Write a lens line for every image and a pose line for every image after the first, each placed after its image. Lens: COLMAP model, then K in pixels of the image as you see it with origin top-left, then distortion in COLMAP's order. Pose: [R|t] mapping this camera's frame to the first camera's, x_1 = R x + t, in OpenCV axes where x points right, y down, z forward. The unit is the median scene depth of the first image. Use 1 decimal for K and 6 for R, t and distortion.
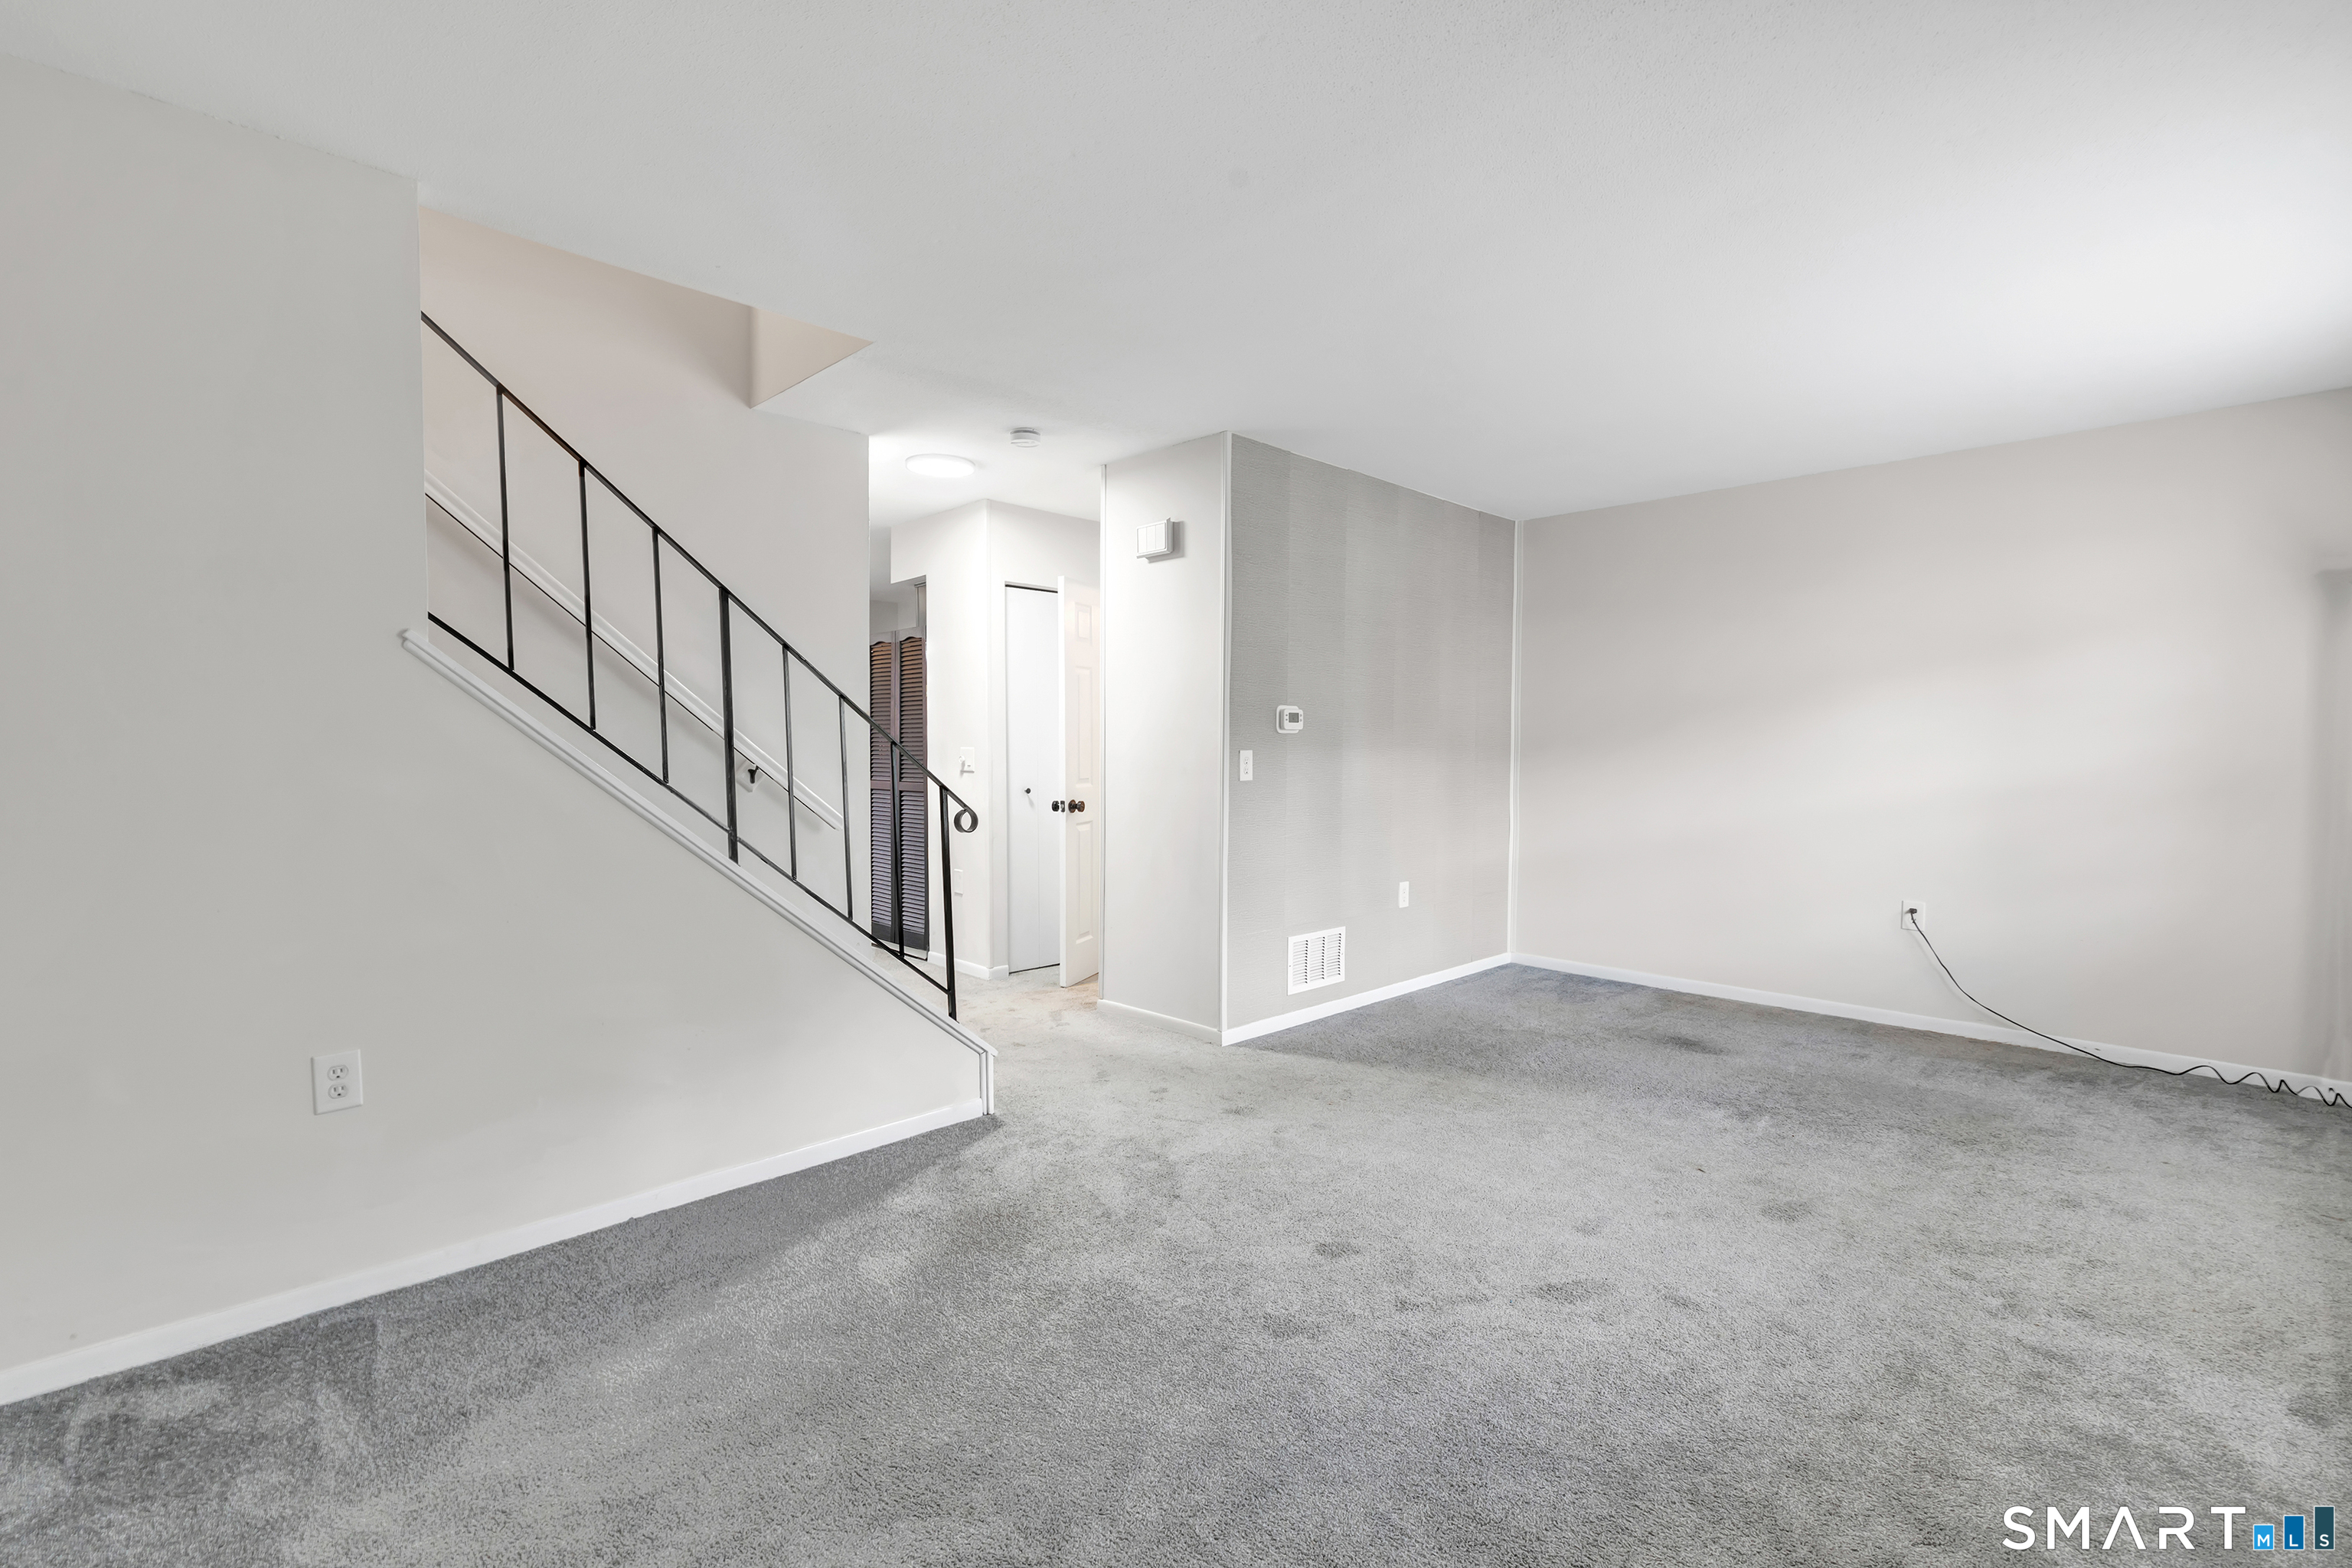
lens RADIAL K [[1056.6, 0, 1184.2], [0, 1056.6, 832.6], [0, 0, 1]] dist [-0.002299, -0.000450]
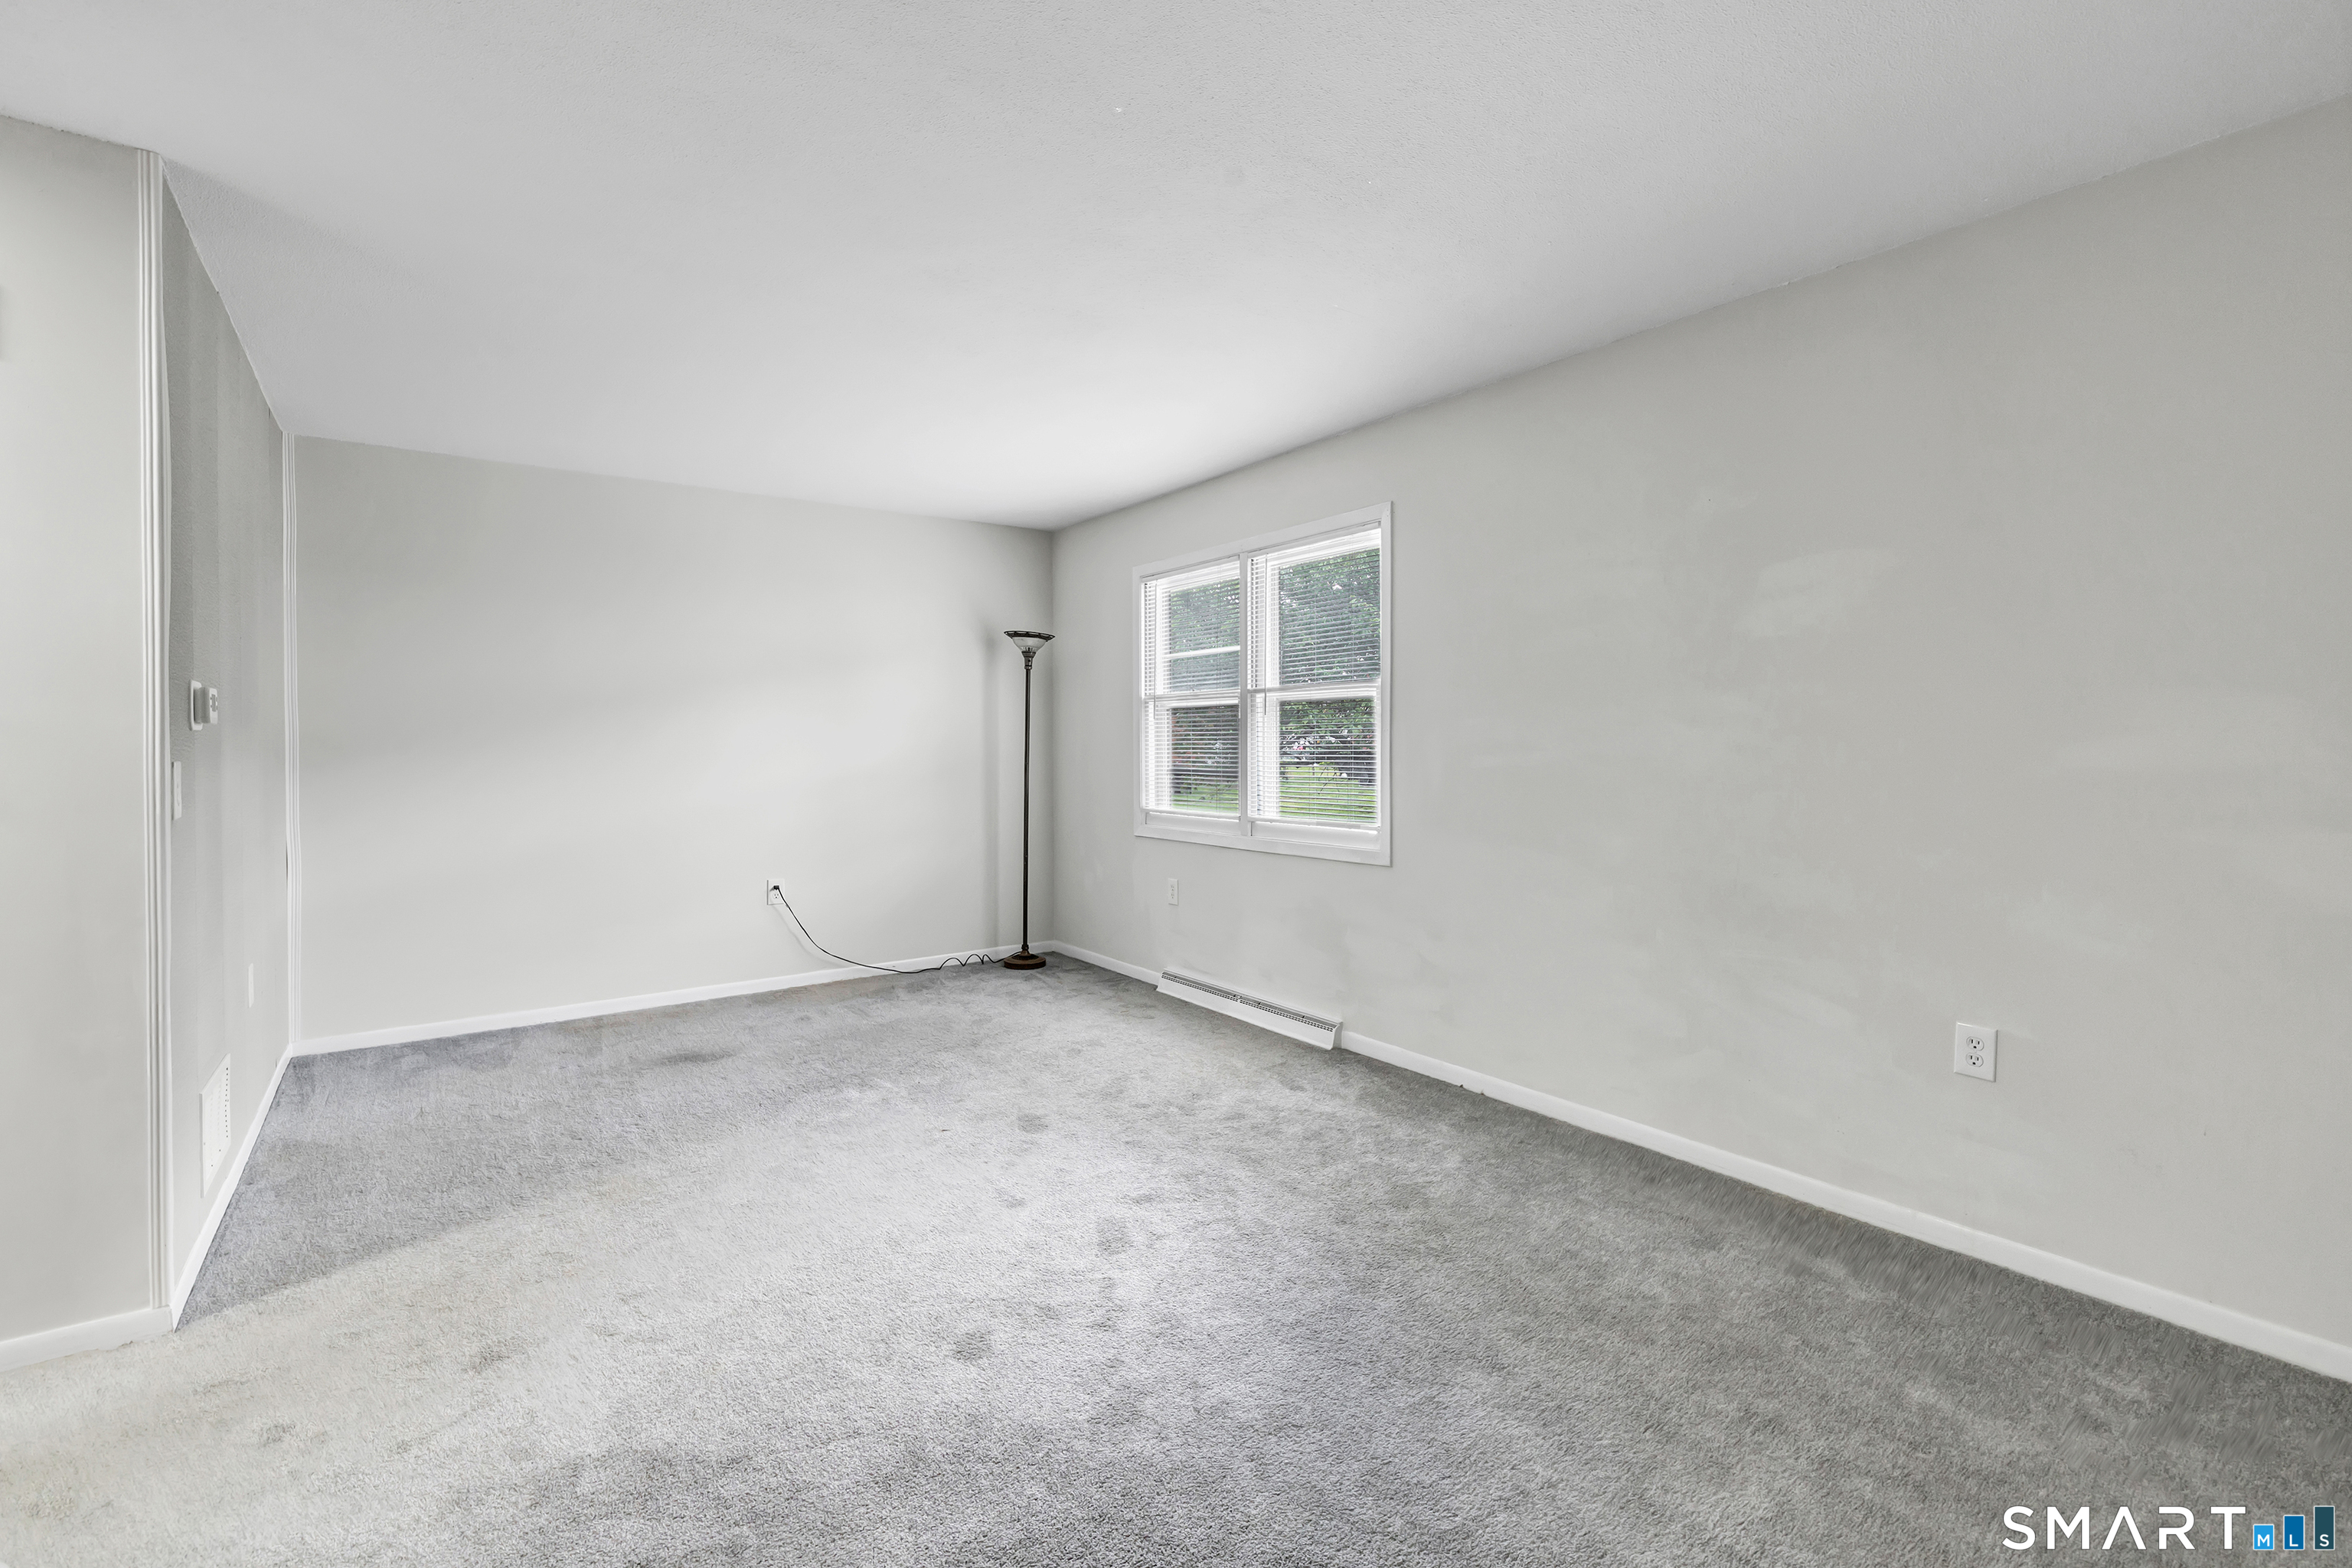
lens RADIAL K [[1034.4, 0, 1176.0], [0, 1034.4, 756.5], [0, 0, 1]] dist [0.000196, 0.000214]
pose [[0.147530, -0.018535, 0.988884, -0.585803], [0.088767, 0.996038, 0.005426, -0.058429], [-0.985066, 0.086980, 0.148591, 0.619476]]
